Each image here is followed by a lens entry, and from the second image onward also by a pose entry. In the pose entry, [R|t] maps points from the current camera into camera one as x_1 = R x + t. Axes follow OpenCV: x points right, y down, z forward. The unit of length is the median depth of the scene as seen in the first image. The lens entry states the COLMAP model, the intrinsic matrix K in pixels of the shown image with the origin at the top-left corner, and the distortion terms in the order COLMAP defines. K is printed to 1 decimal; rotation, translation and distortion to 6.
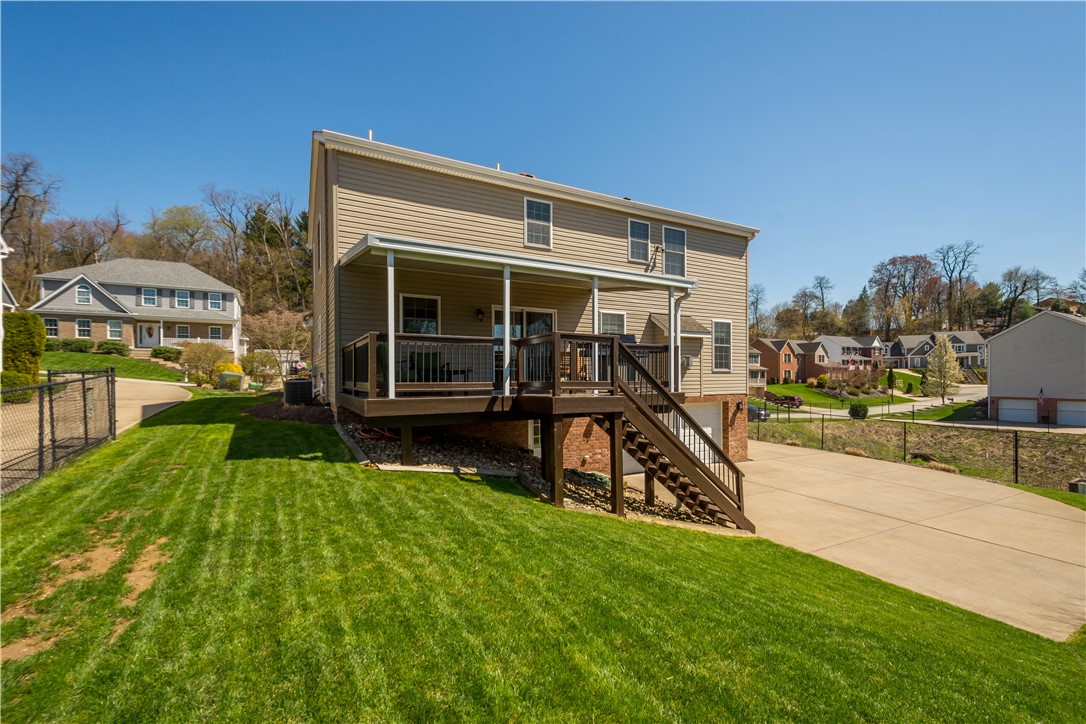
lens RADIAL K [[475.6, 0, 541.8], [0, 475.6, 370.4], [0, 0, 1]] dist [-0.003296, -0.000347]
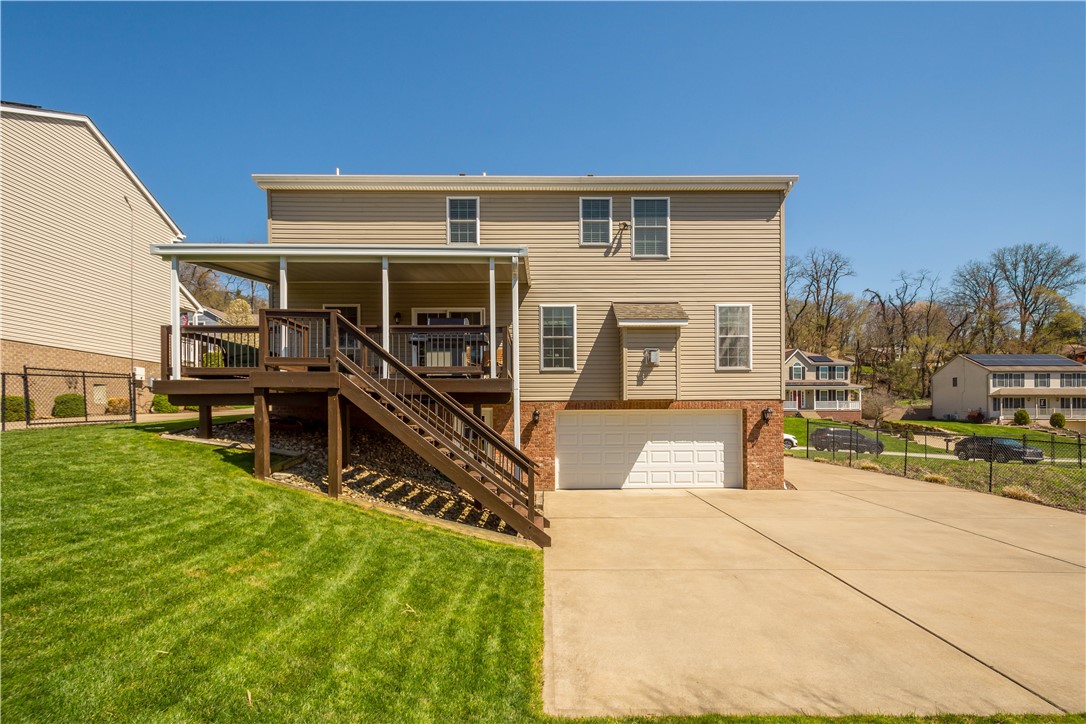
lens RADIAL K [[475.6, 0, 519.7], [0, 475.6, 406.2], [0, 0, 1]] dist [-0.003296, -0.000347]
pose [[0.880515, -0.009657, -0.473920, 0.496677], [0.009795, 0.999950, -0.002177, 0.066903], [0.473917, -0.002725, 0.880565, 0.172365]]
